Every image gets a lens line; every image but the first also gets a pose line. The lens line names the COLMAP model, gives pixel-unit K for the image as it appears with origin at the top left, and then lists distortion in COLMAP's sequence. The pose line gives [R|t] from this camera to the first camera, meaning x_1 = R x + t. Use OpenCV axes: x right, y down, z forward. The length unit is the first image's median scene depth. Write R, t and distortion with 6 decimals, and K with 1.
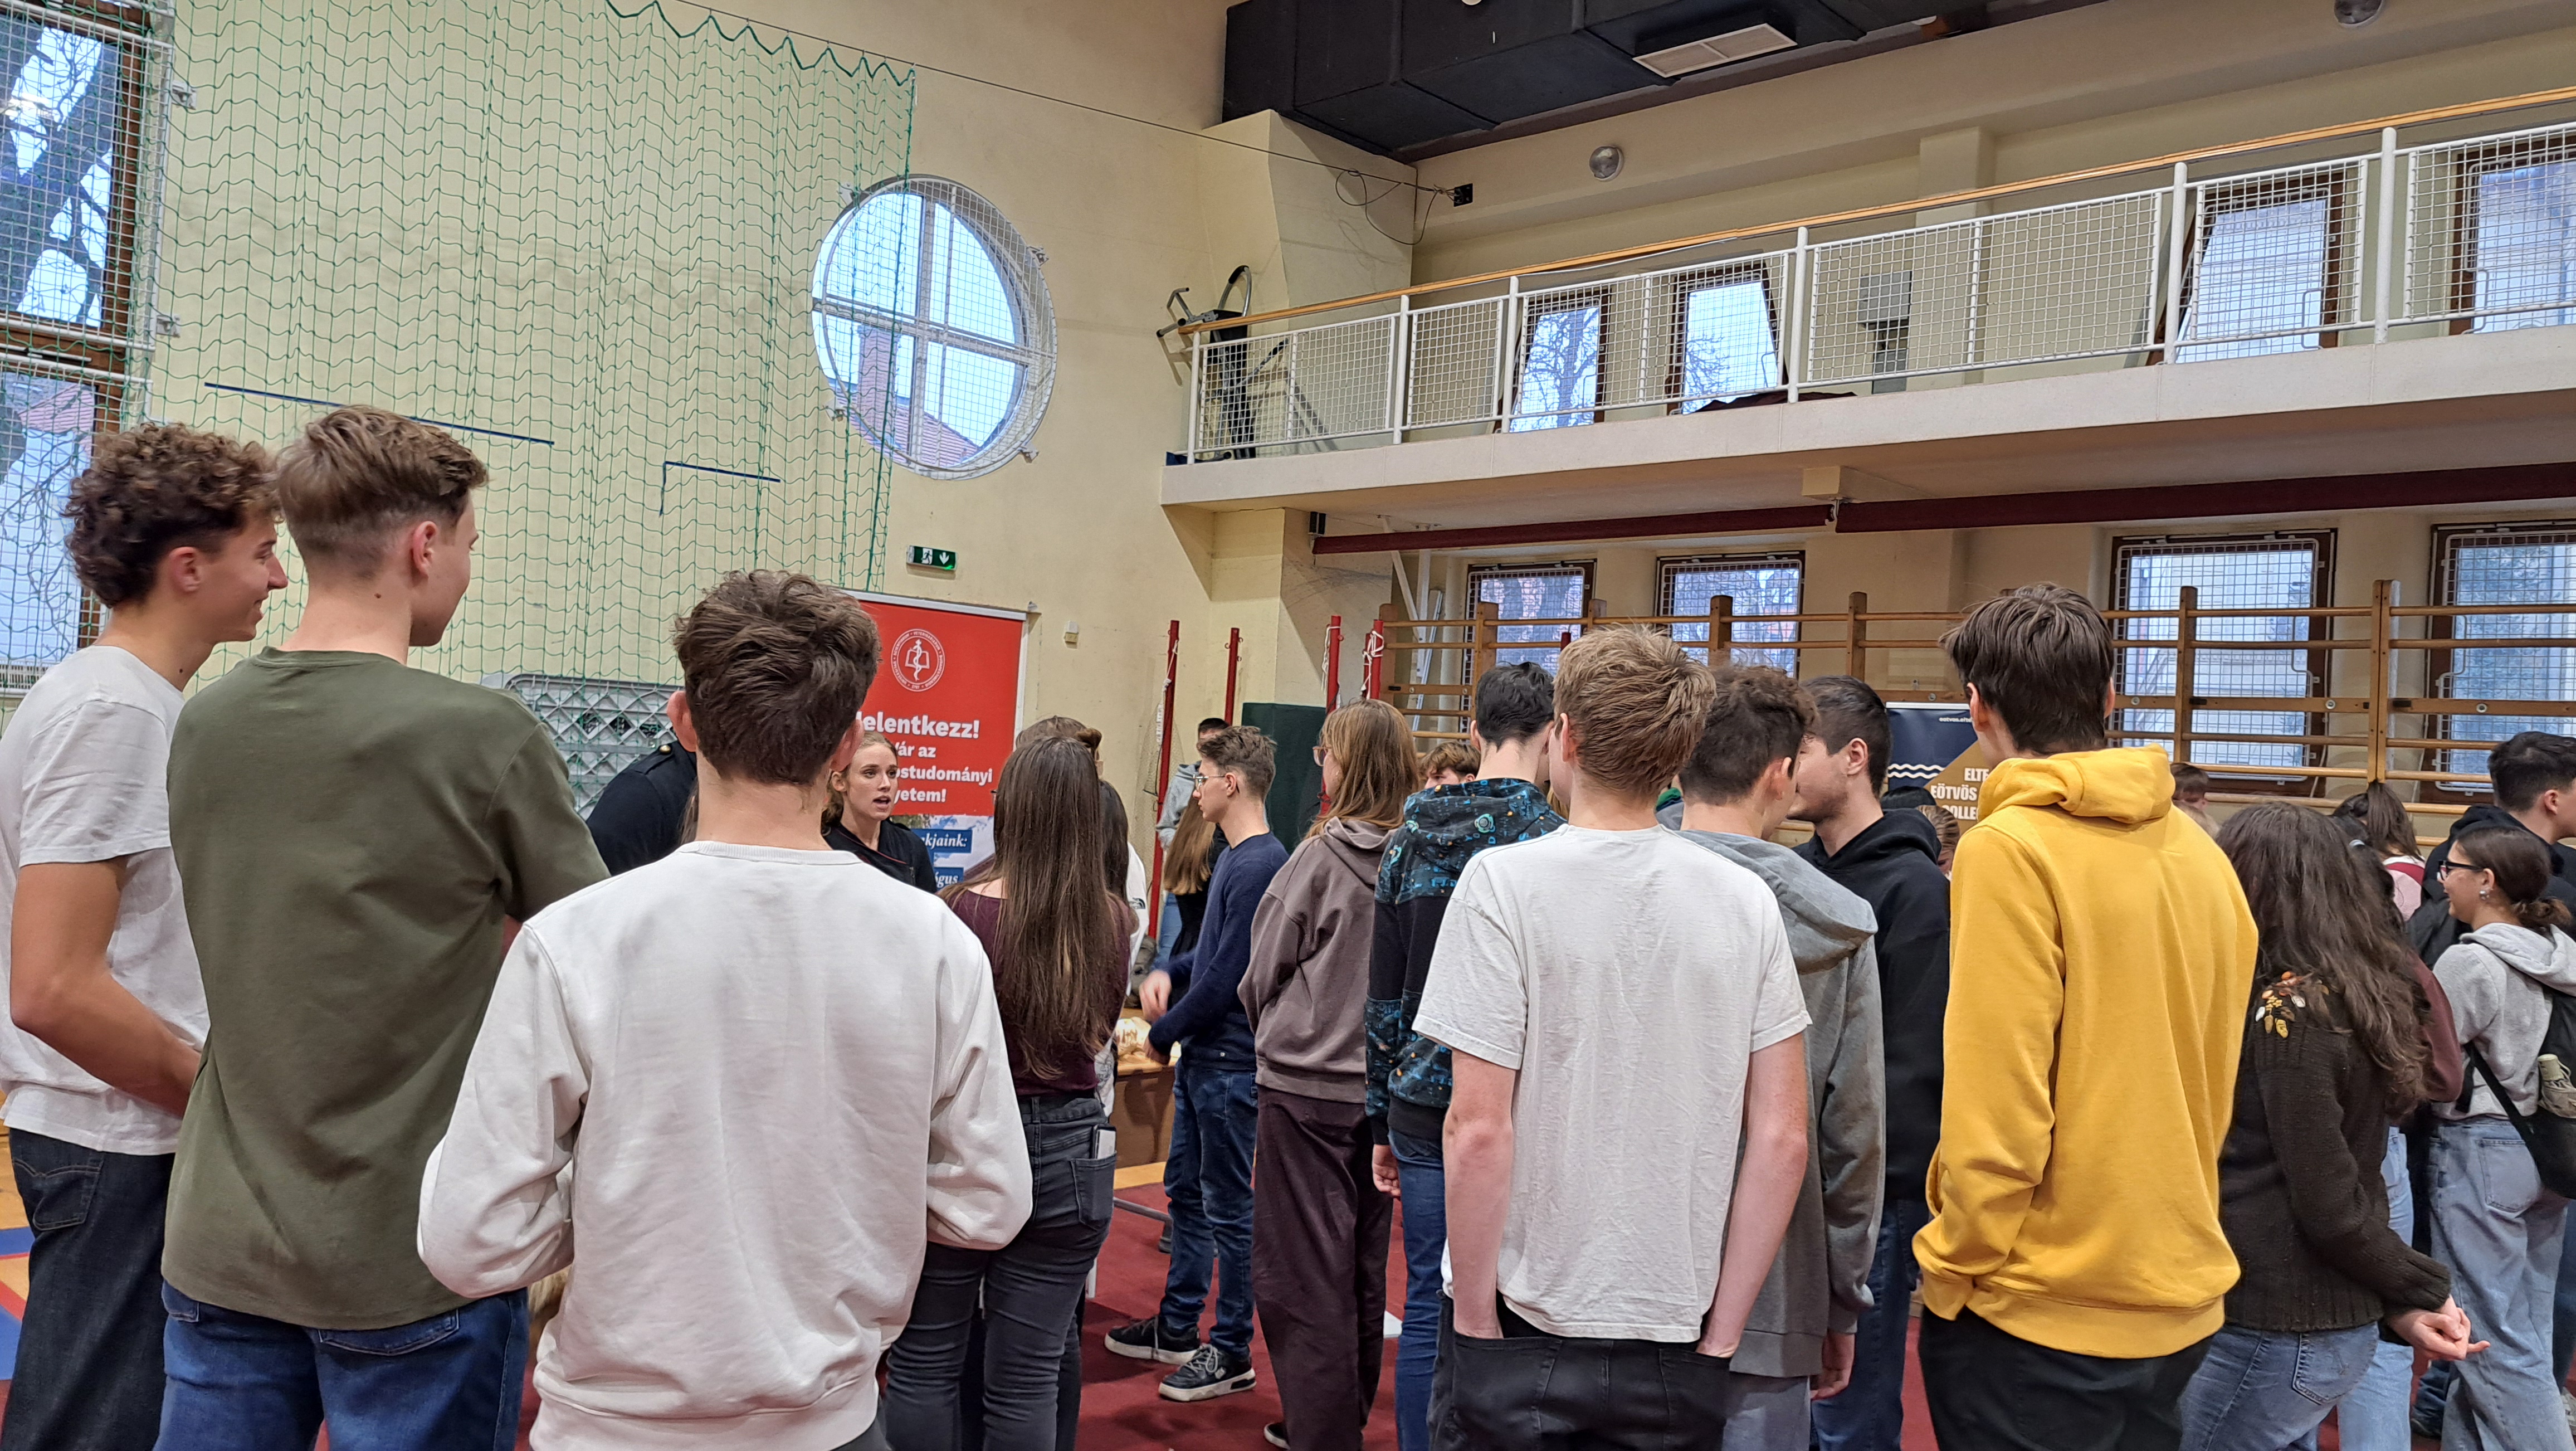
lens RADIAL K [[1810.6, 0, 1287.2], [0, 1810.6, 762.4], [0, 0, 1]] dist [0.084222, -0.191383]
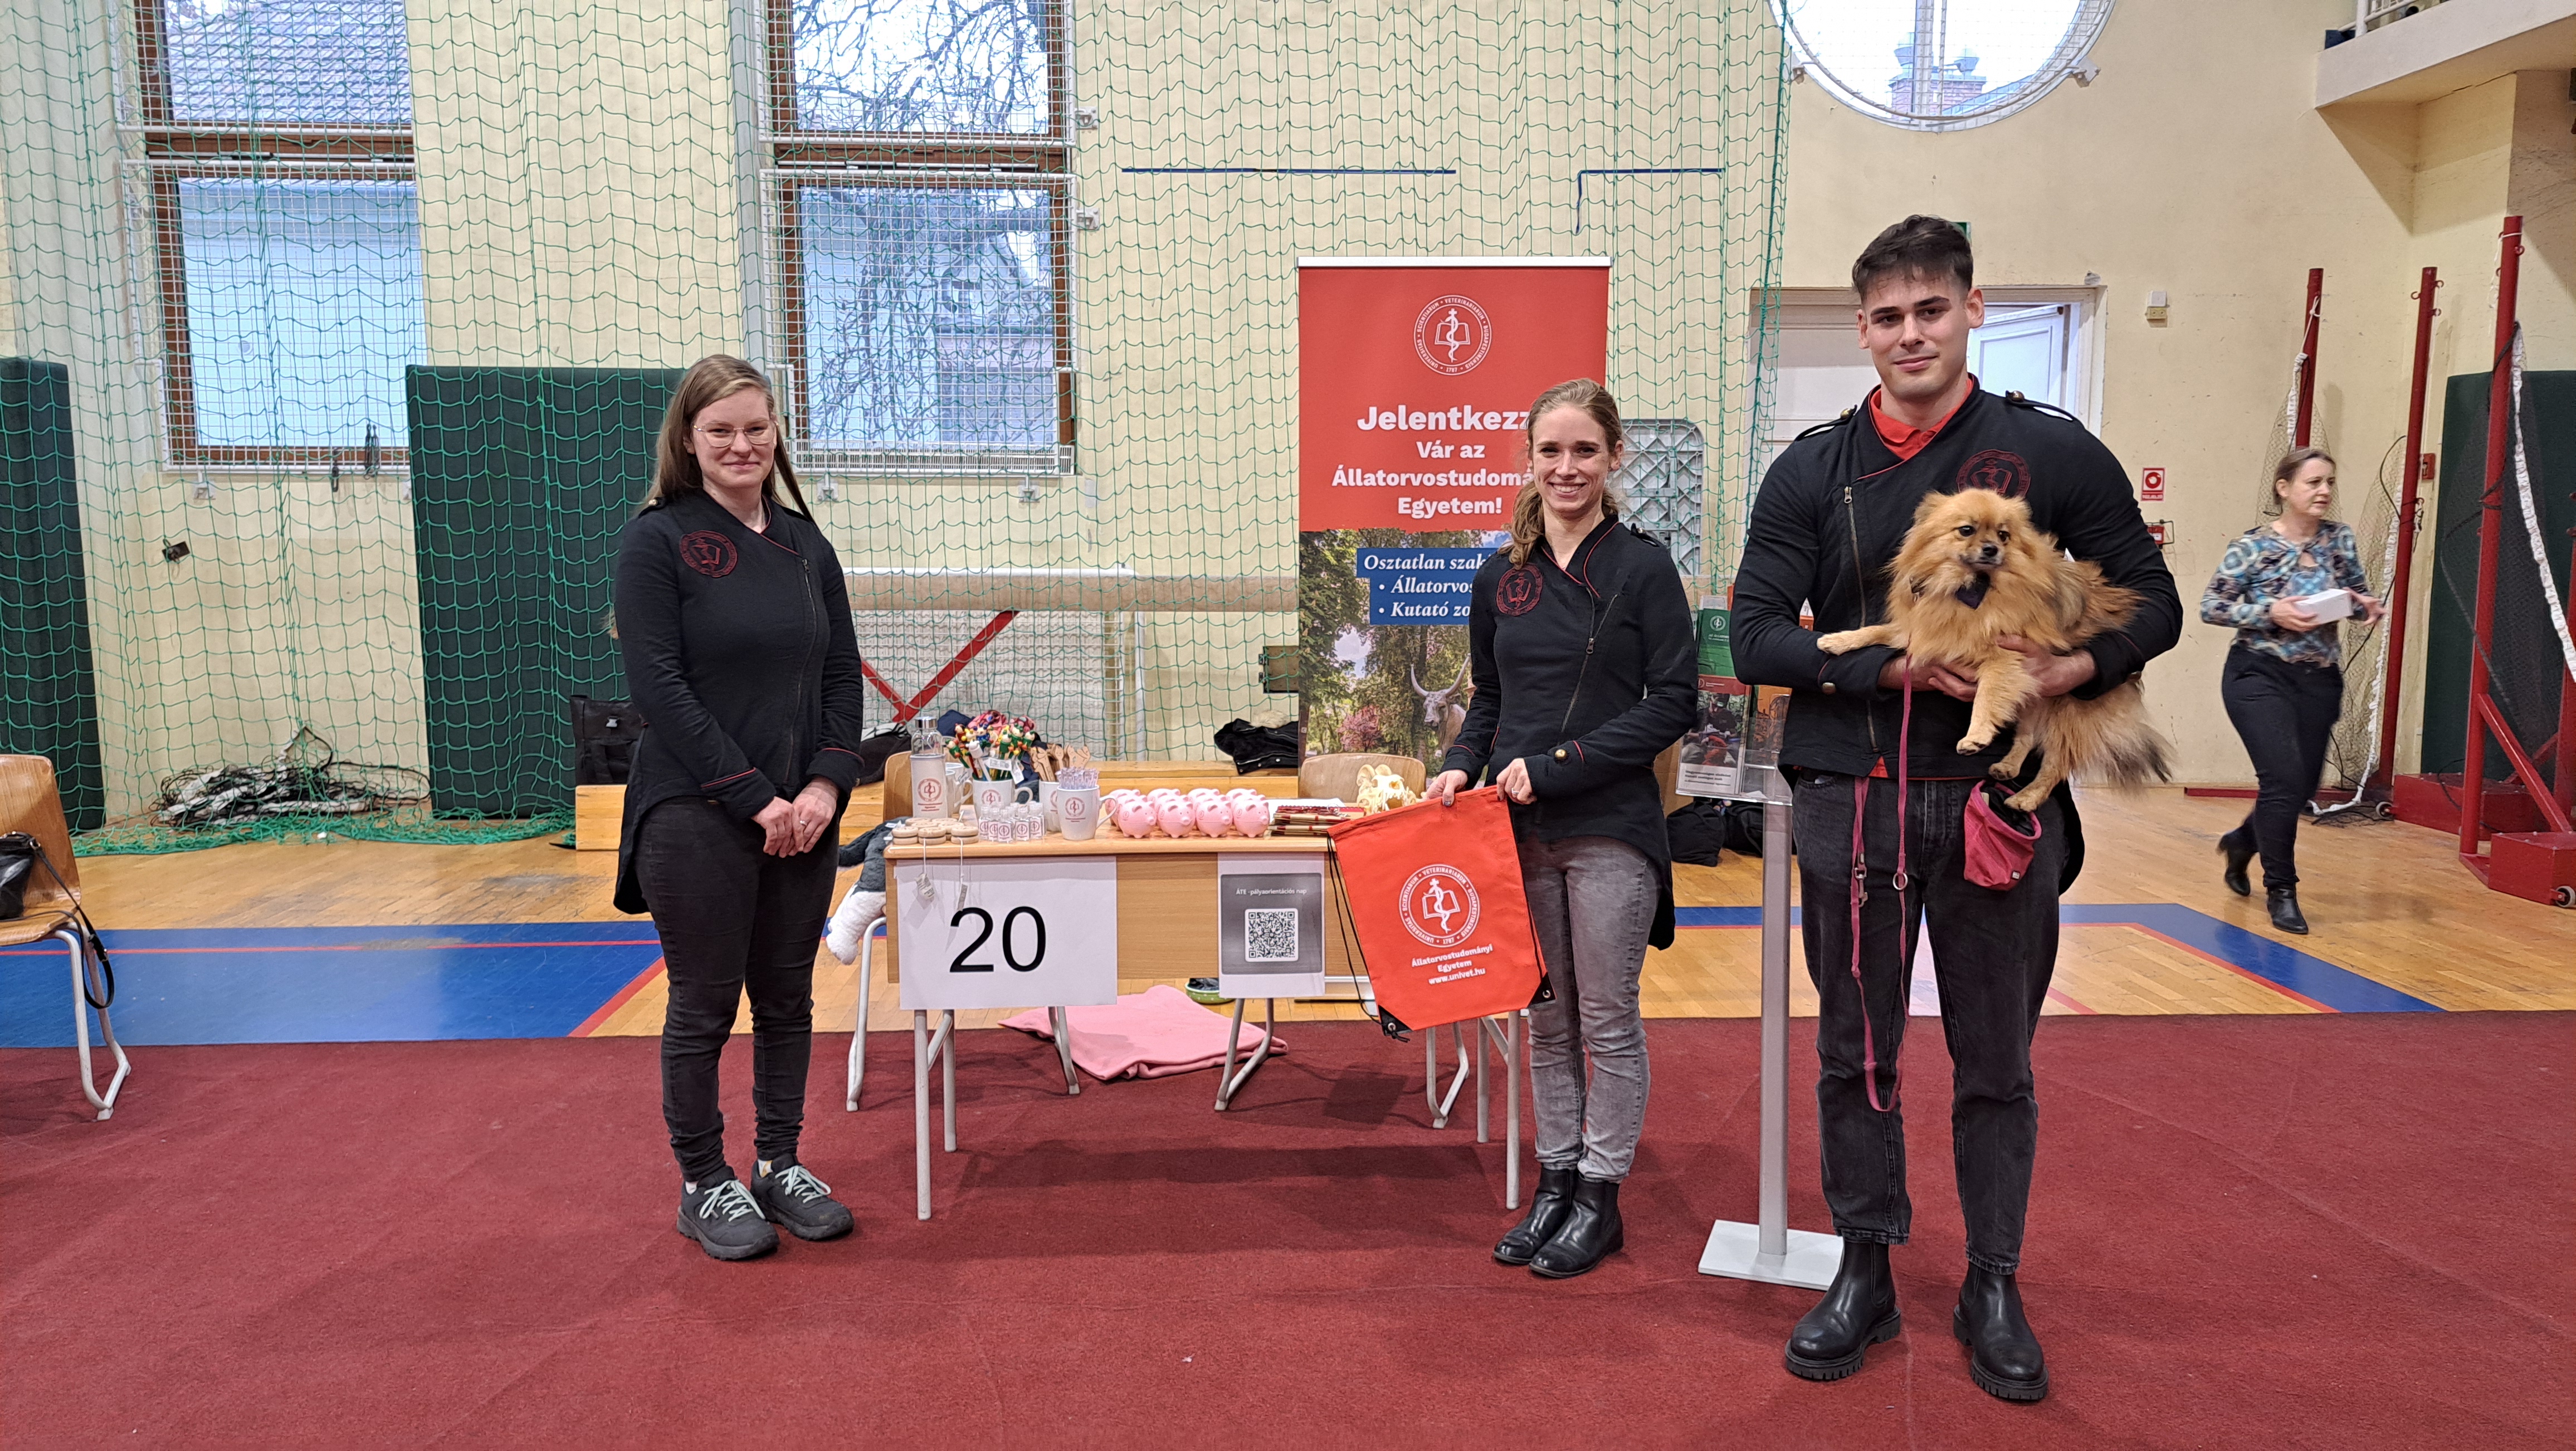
lens RADIAL K [[1824.5, 0, 1305.5], [0, 1824.5, 753.3], [0, 0, 1]] dist [0.024373, -0.032955]
pose [[0.709415, 0.032780, -0.704028, 0.170972], [0.046024, 0.994631, 0.092686, 0.025960], [0.703286, -0.098155, 0.704098, 0.199446]]
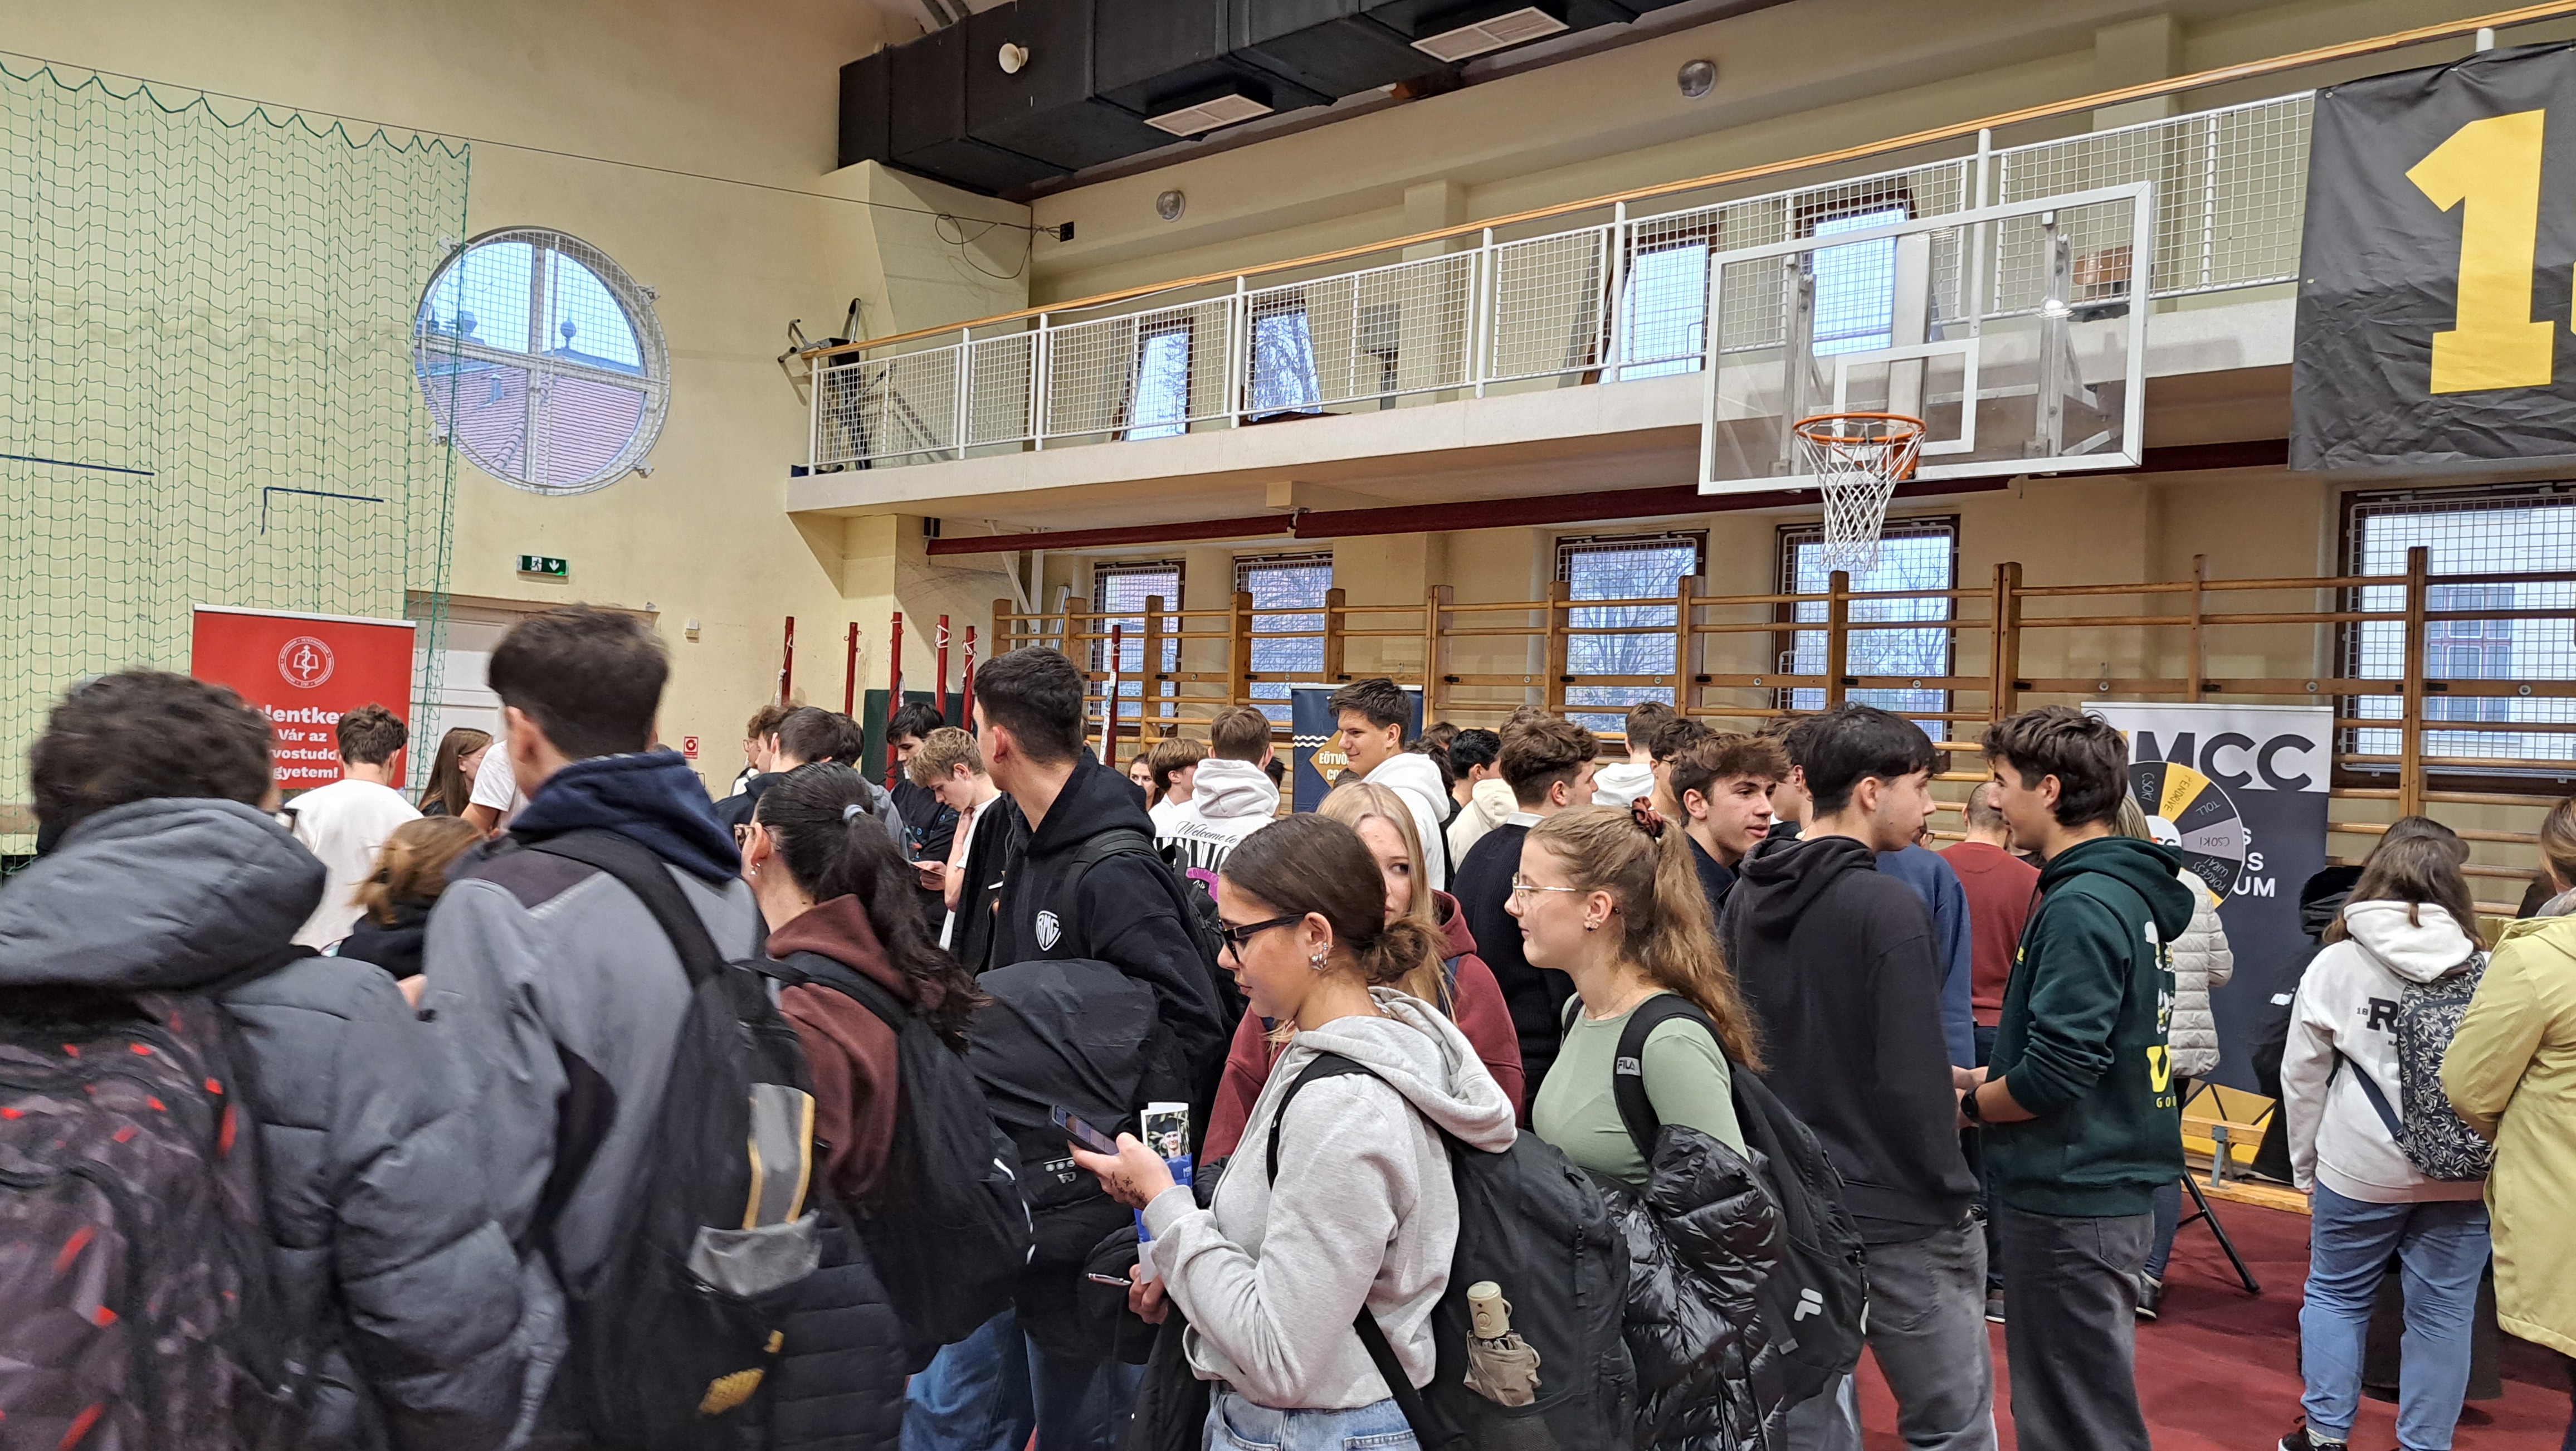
lens RADIAL K [[1824.5, 0, 1305.5], [0, 1824.5, 753.3], [0, 0, 1]] dist [0.024373, -0.032955]
pose [[0.999819, -0.013464, 0.013413, 0.241703], [0.013398, 0.999898, 0.005028, 0.004194], [-0.013479, -0.004848, 0.999897, -0.130327]]
